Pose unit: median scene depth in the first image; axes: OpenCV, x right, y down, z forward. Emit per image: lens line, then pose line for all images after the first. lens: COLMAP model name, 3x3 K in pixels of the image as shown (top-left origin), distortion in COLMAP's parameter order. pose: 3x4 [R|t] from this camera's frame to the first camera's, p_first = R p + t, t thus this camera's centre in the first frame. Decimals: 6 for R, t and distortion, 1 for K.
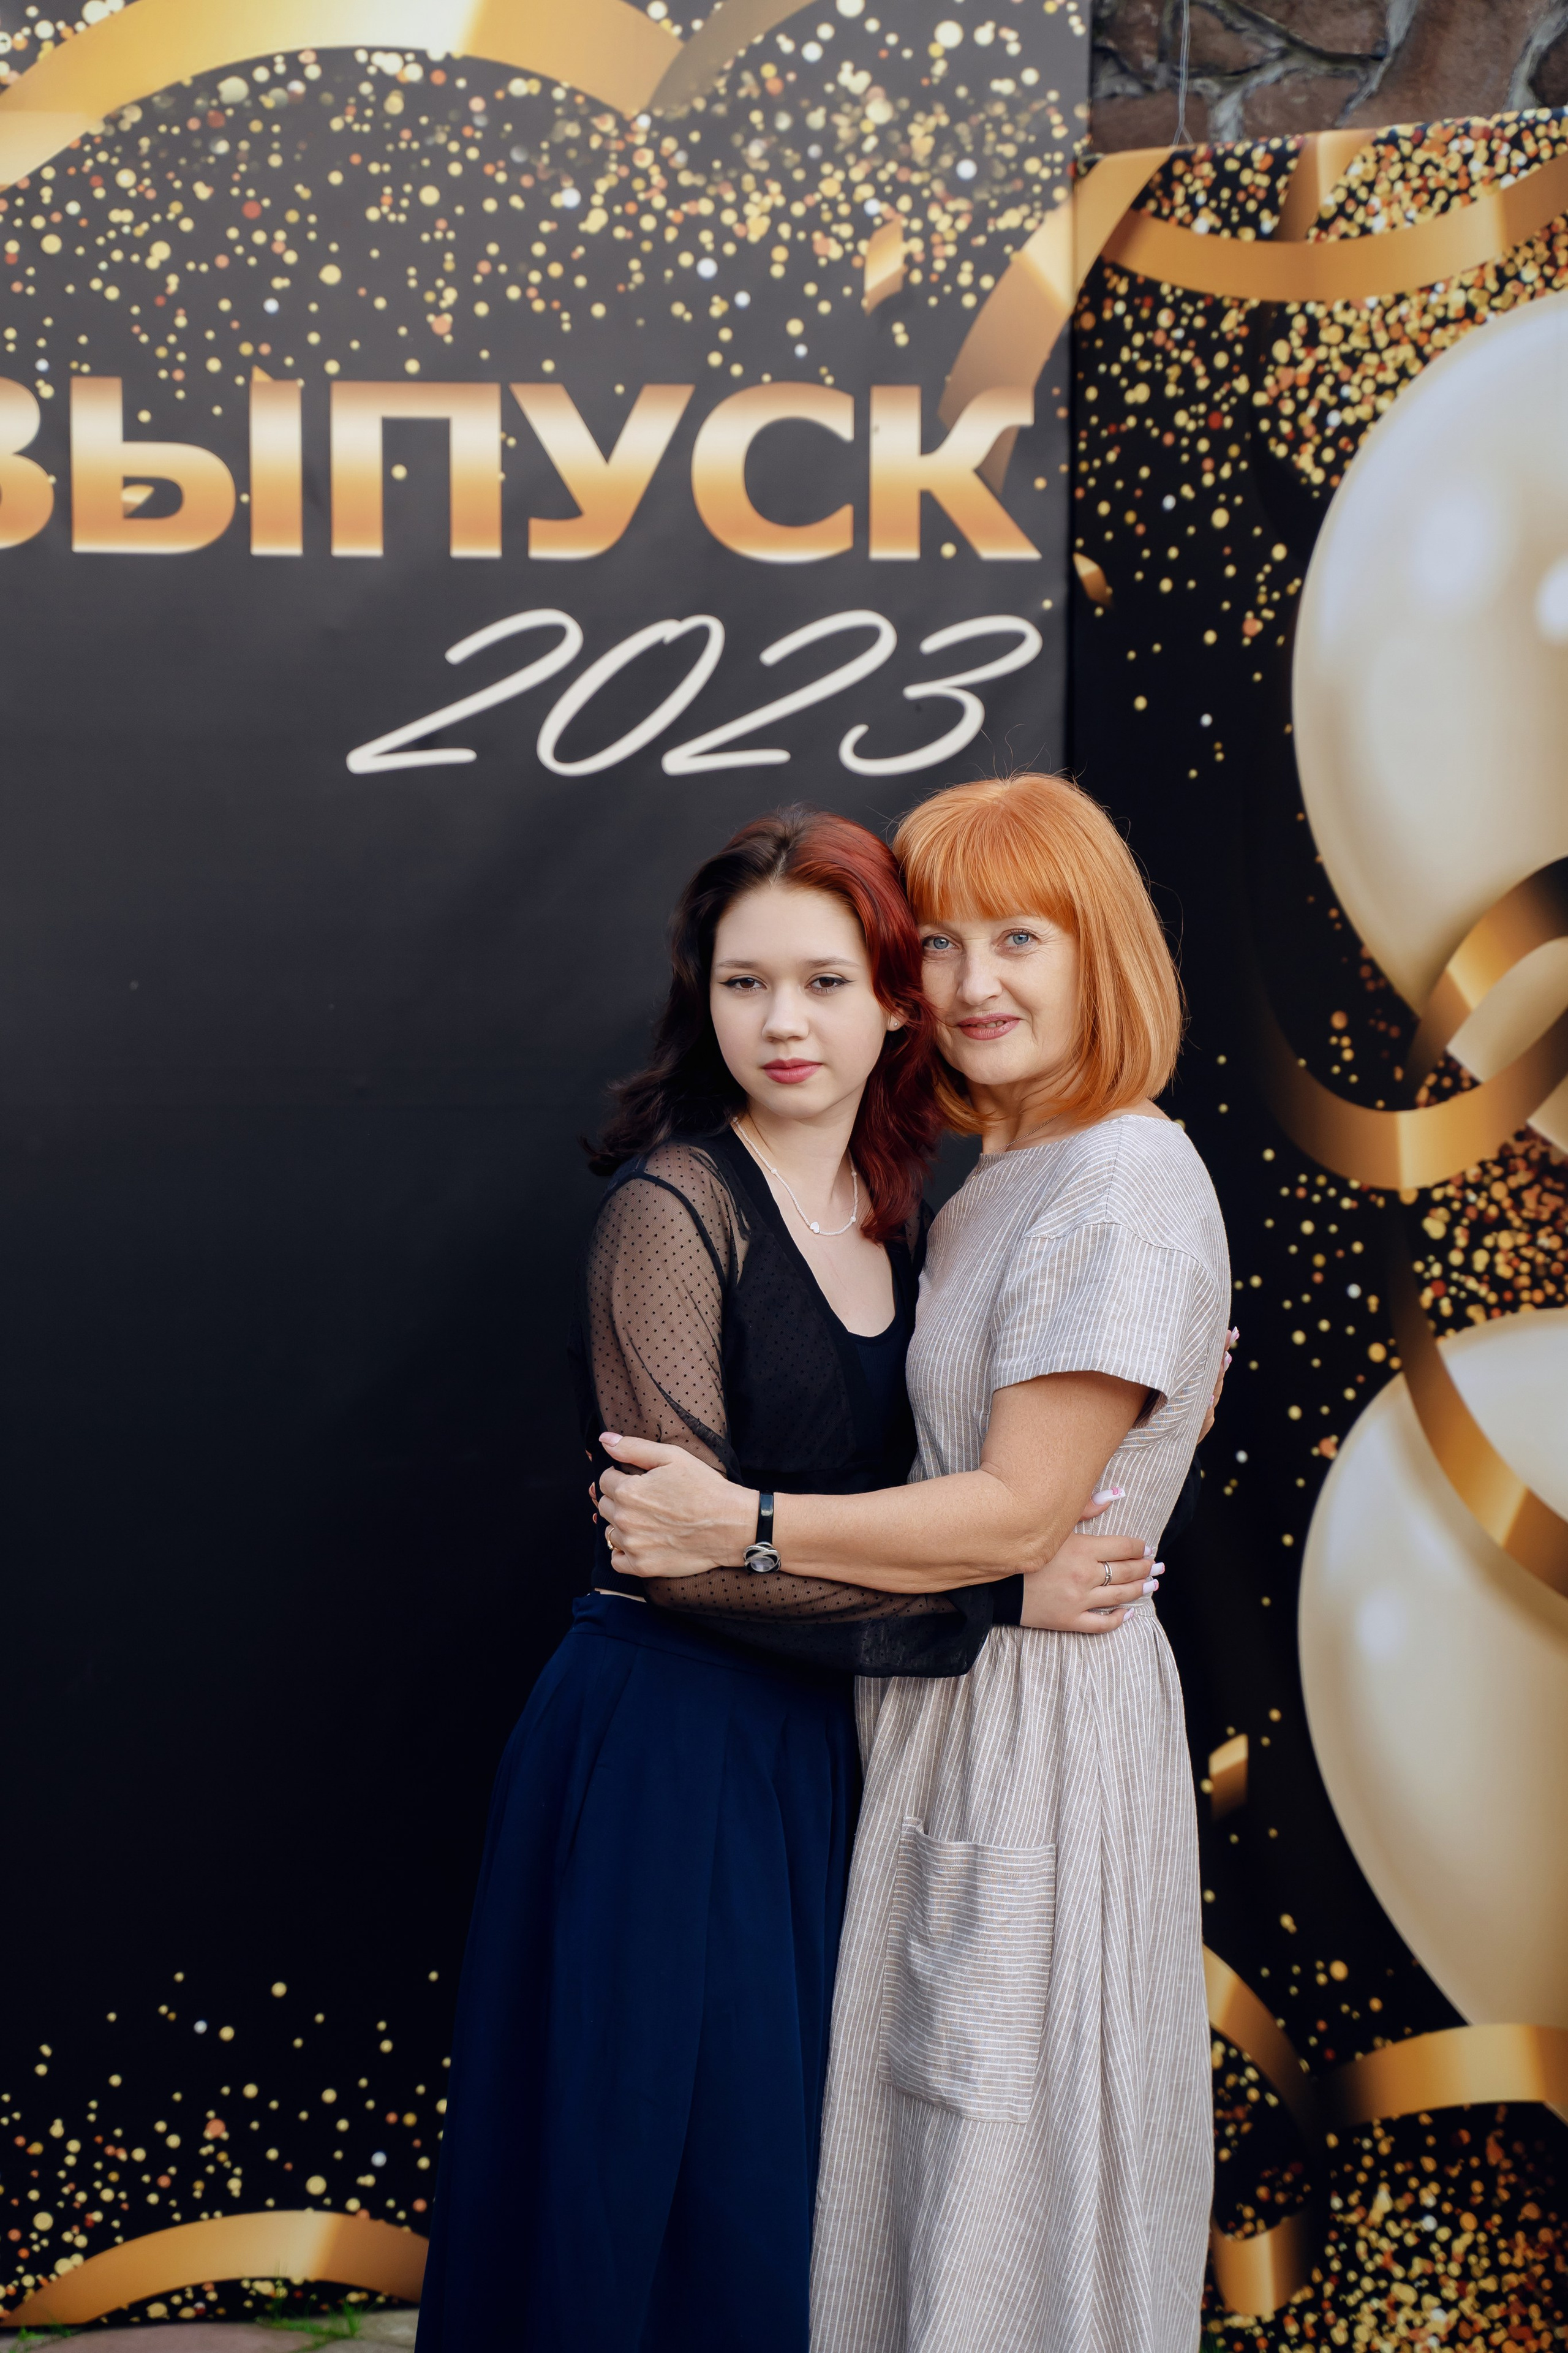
lens RADIAL K [[5370.0, 0, 790.6], [0, 5370.0, 1162.2], [0, 0, 1]] dist [0.329764, 0.000000]
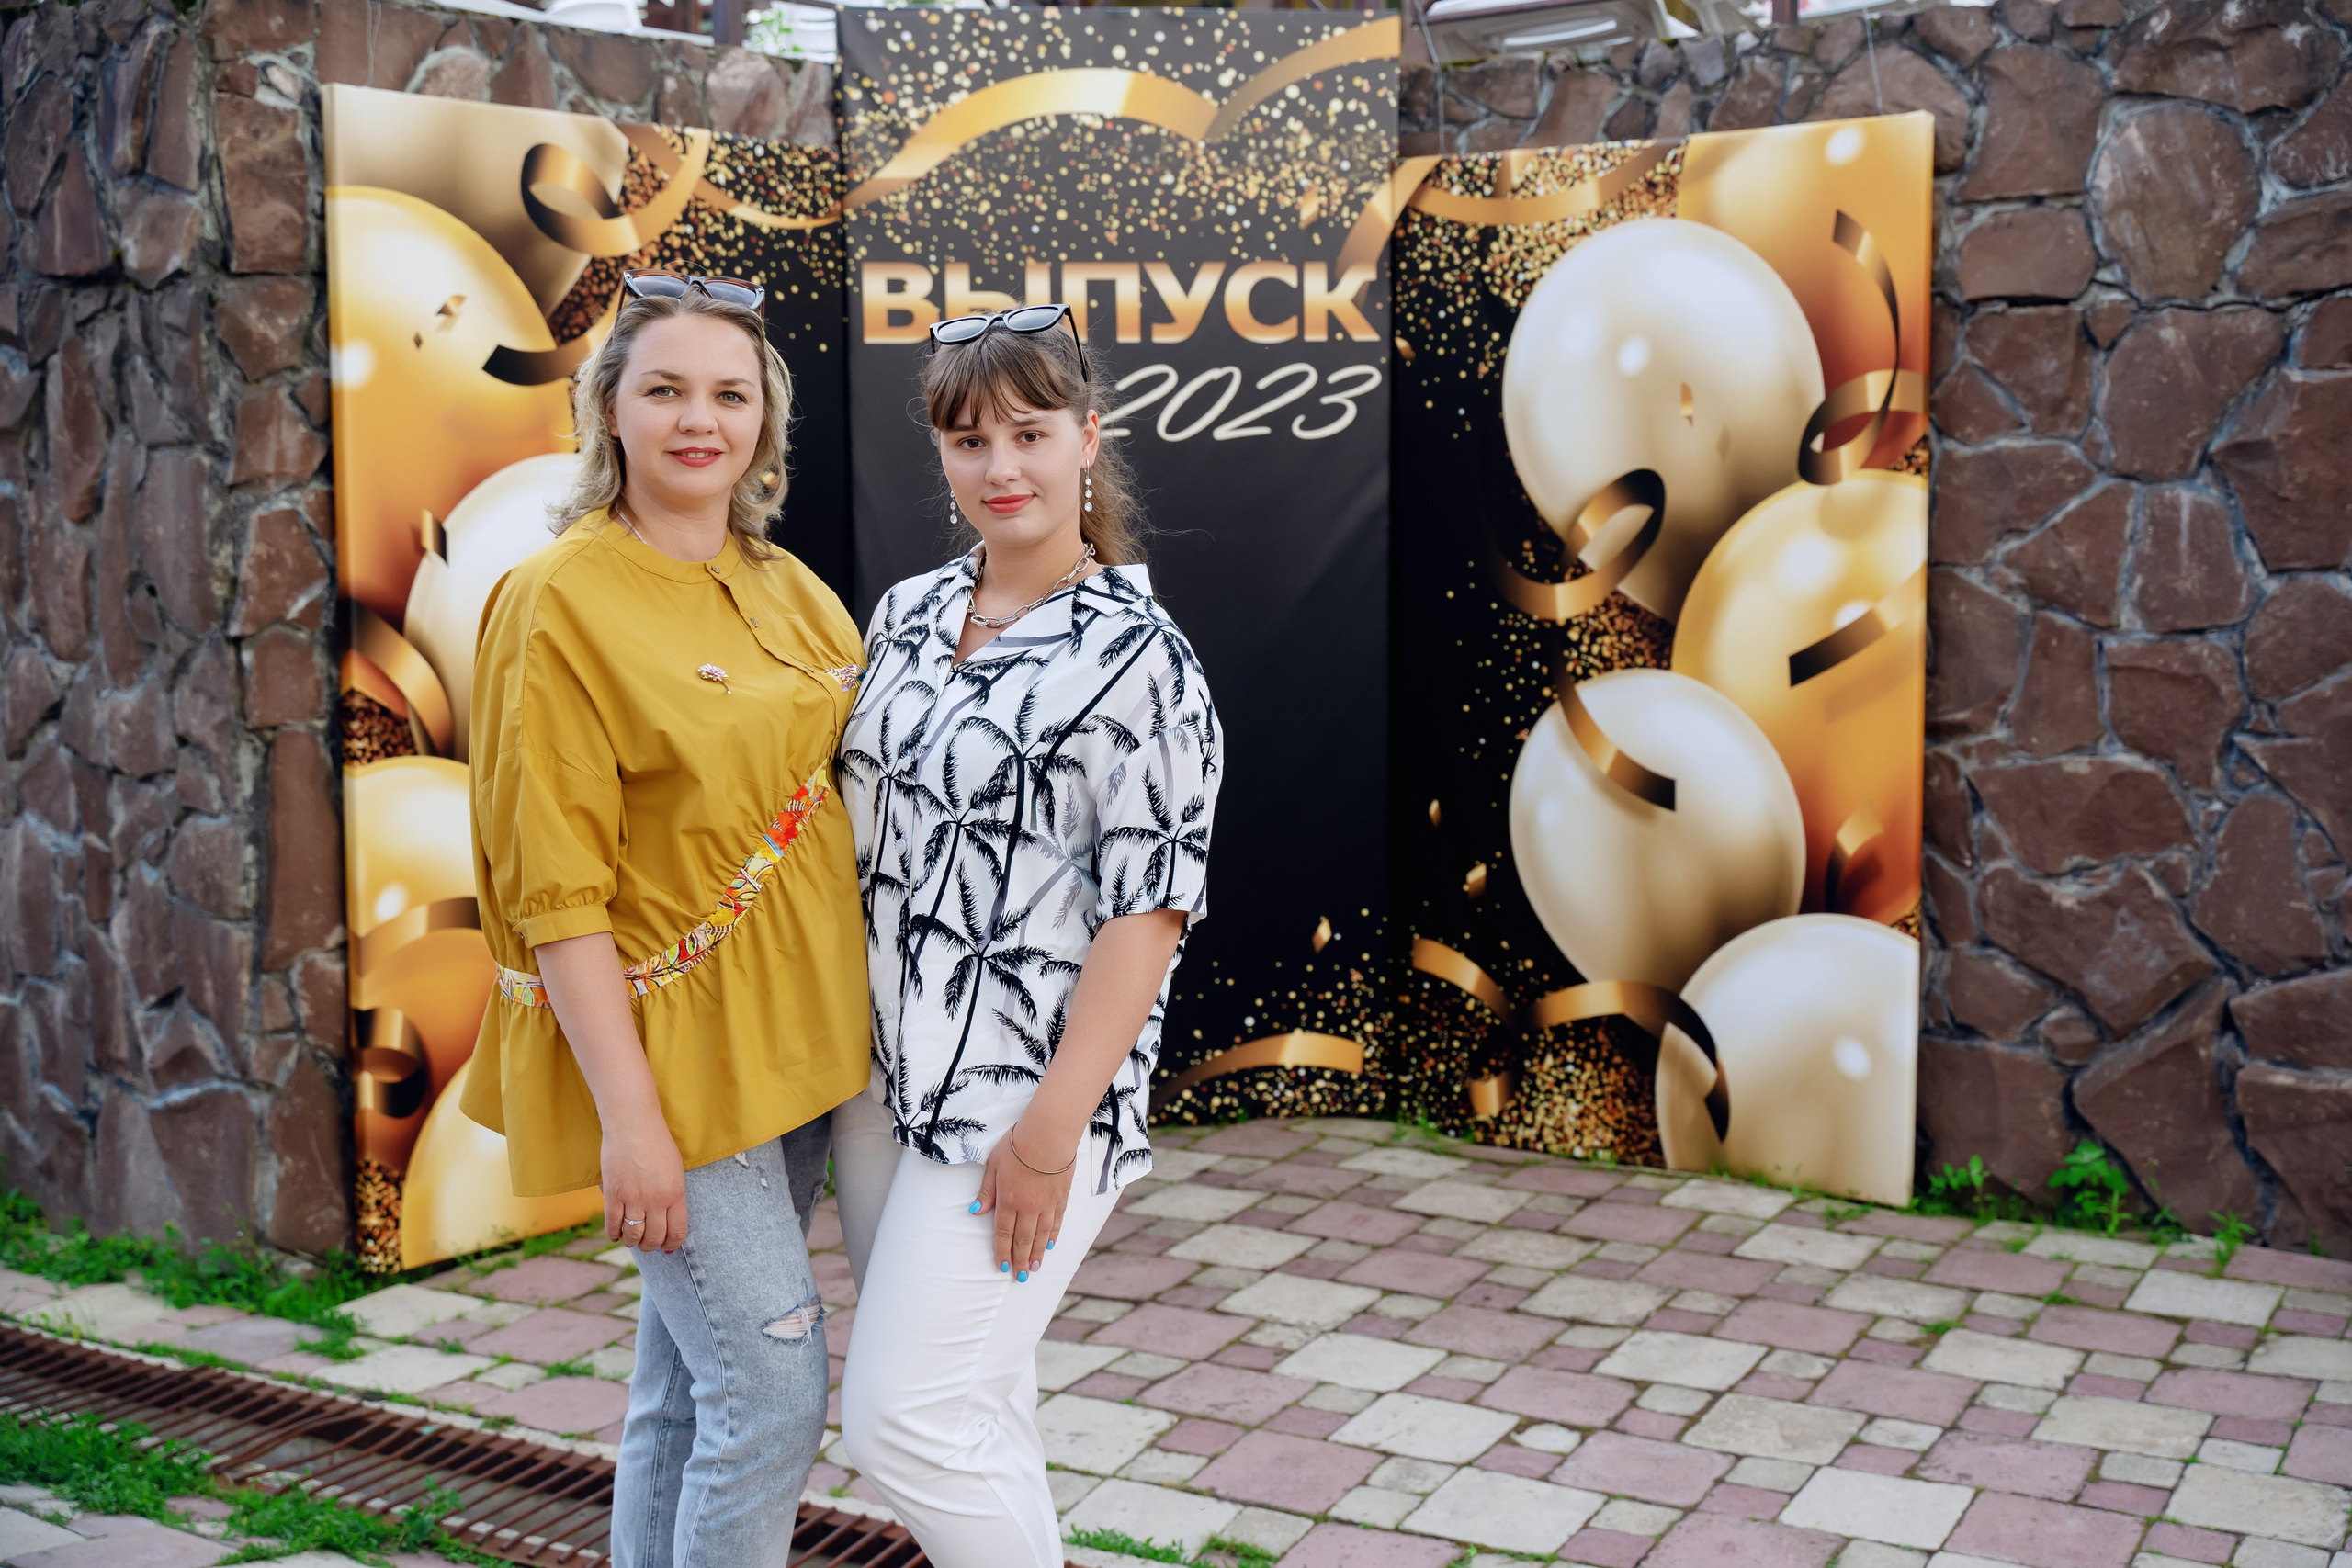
lens RADIAL K [[2803.5, 0, 1225.3], [0, 2803.5, 810.8], [0, 0, 1]] dist [0.020036, 0.000000]
pose [[0.993394, -0.029398, 0.110926, -0.152190], [0.023136, 0.998087, 0.057326, 0.014003], [-0.112399, -0.054381, 0.992174, -0.149212]]
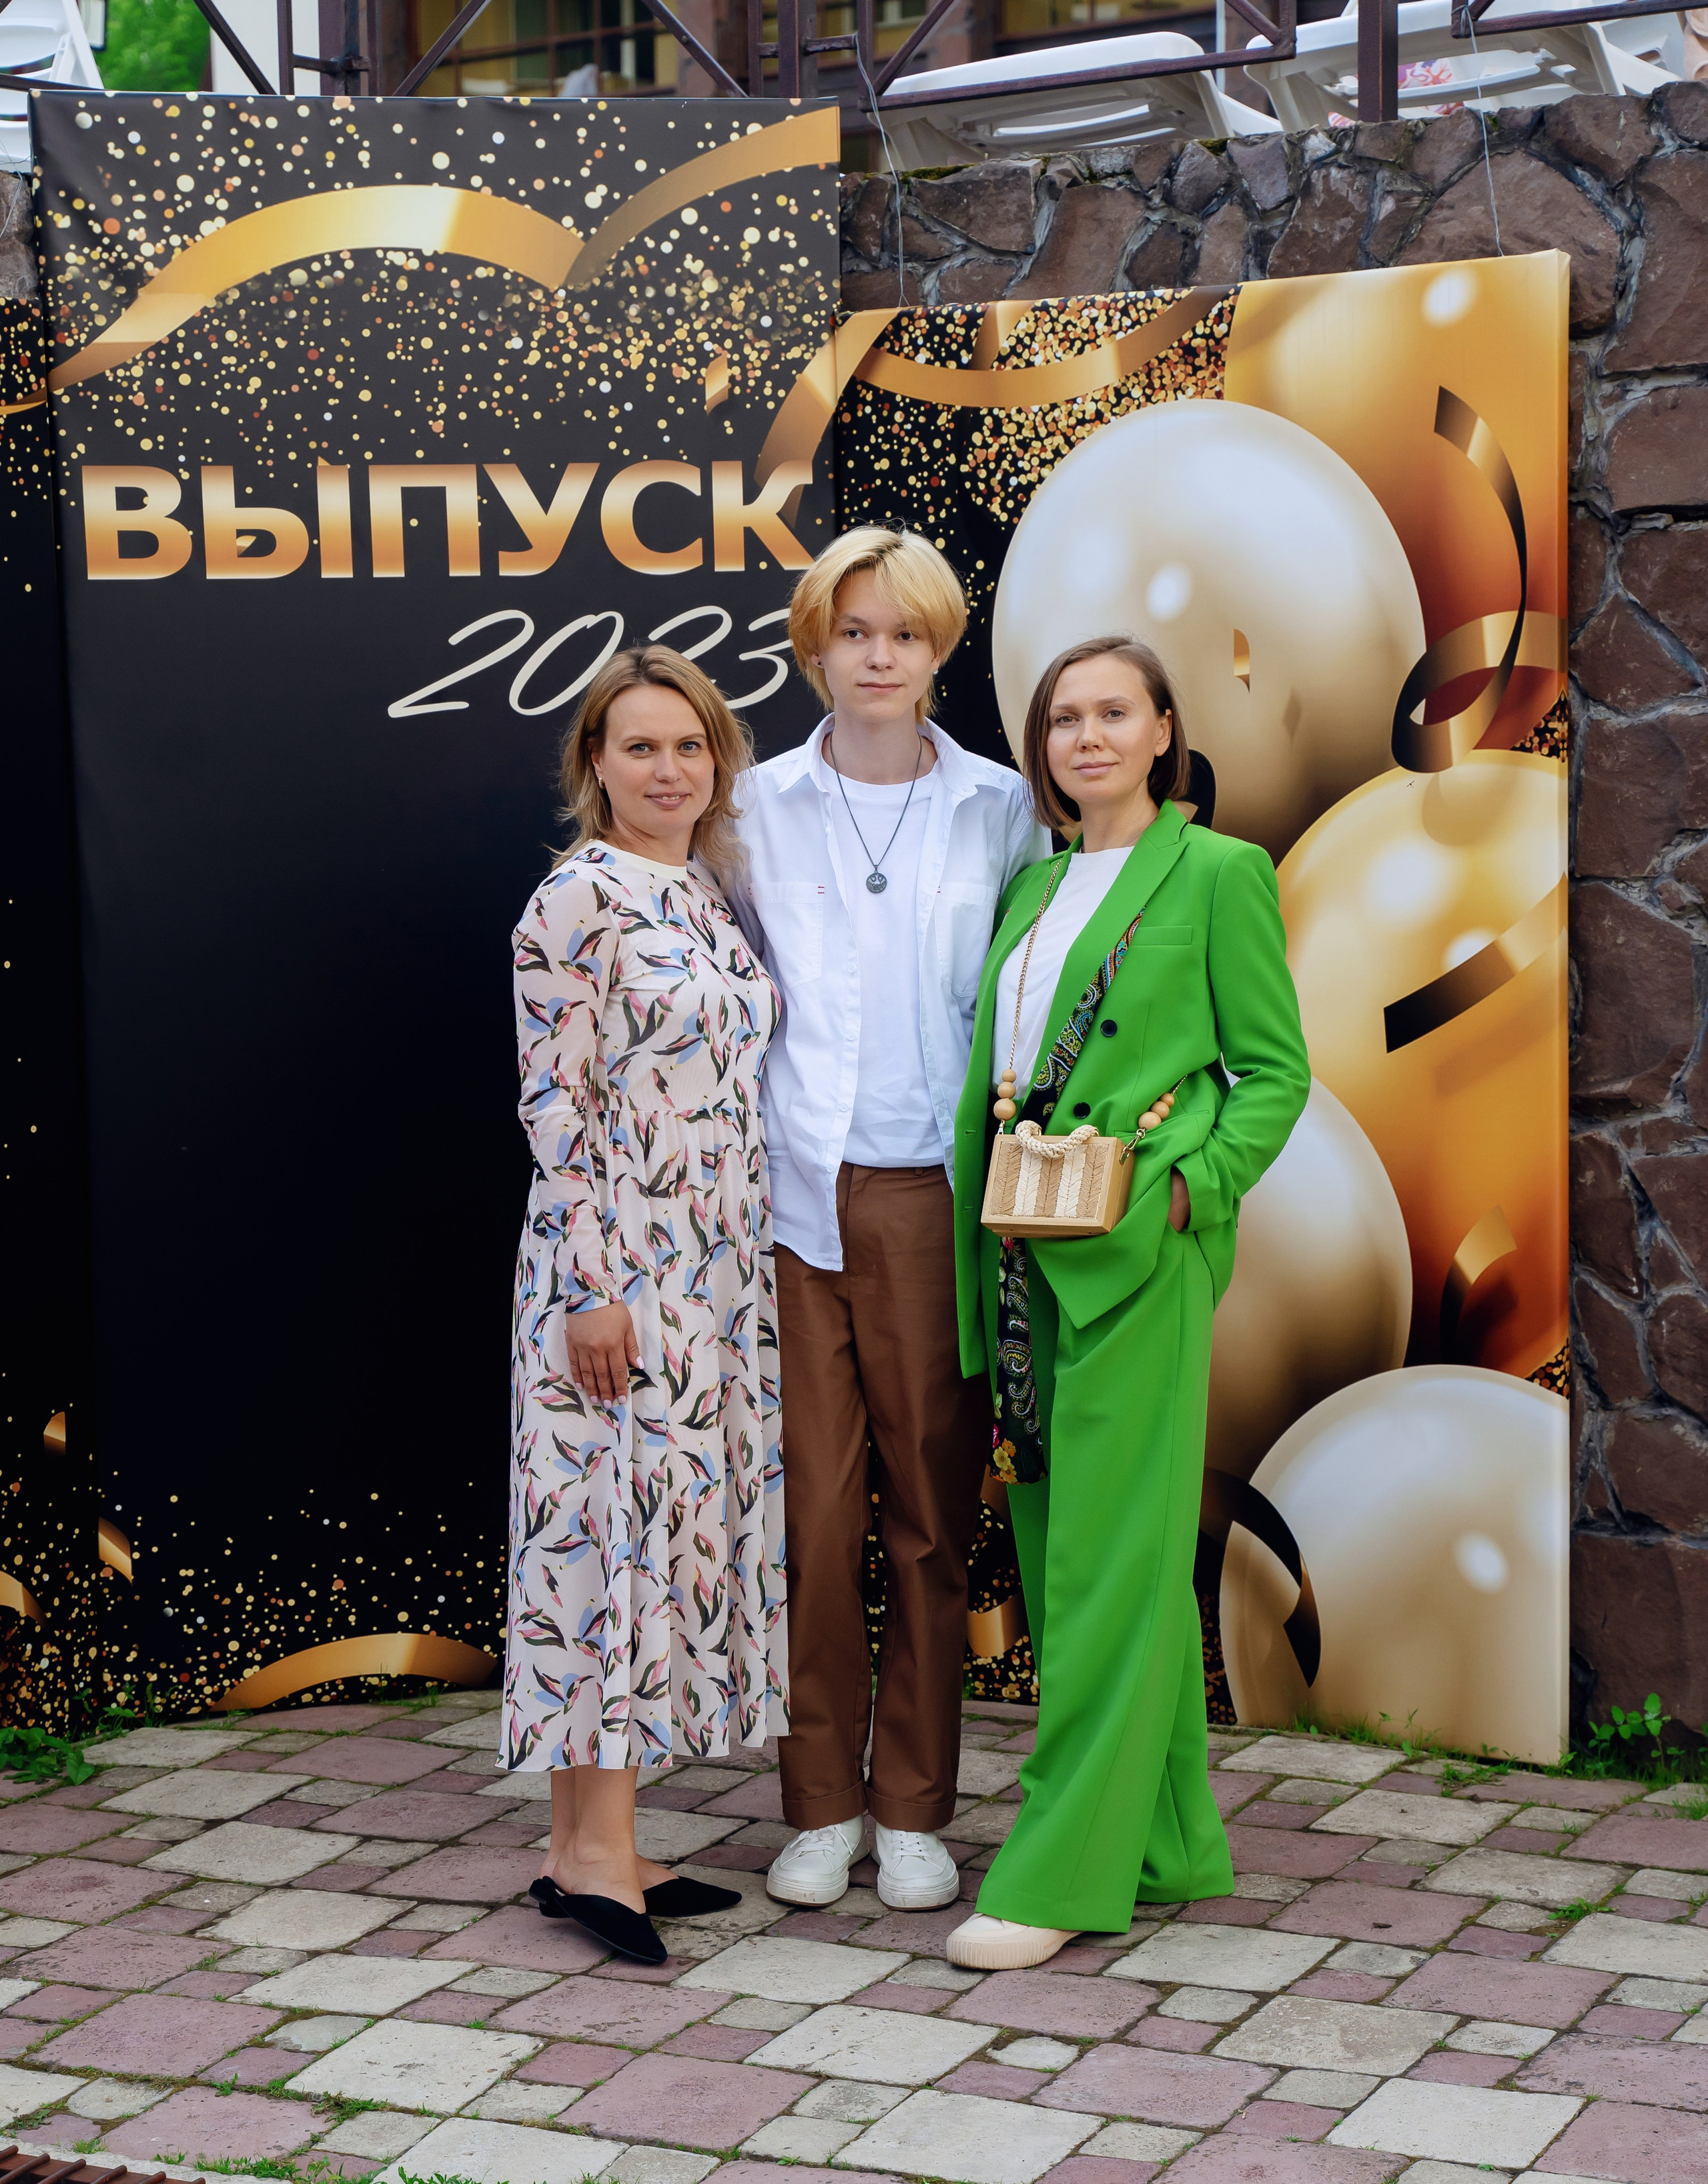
lens RADIAL K [[4582.9, 0, 867.1], [0, 4582.9, 1294.2], [0, 0, 1]] dist [0.209195, 0.000000]
pose [[0.987326, -0.046675, 0.151690, -0.155837], [0.037030, 0.997146, 0.065795, 0.011195], [-0.154328, -0.059344, 0.986236, -0.344354]]
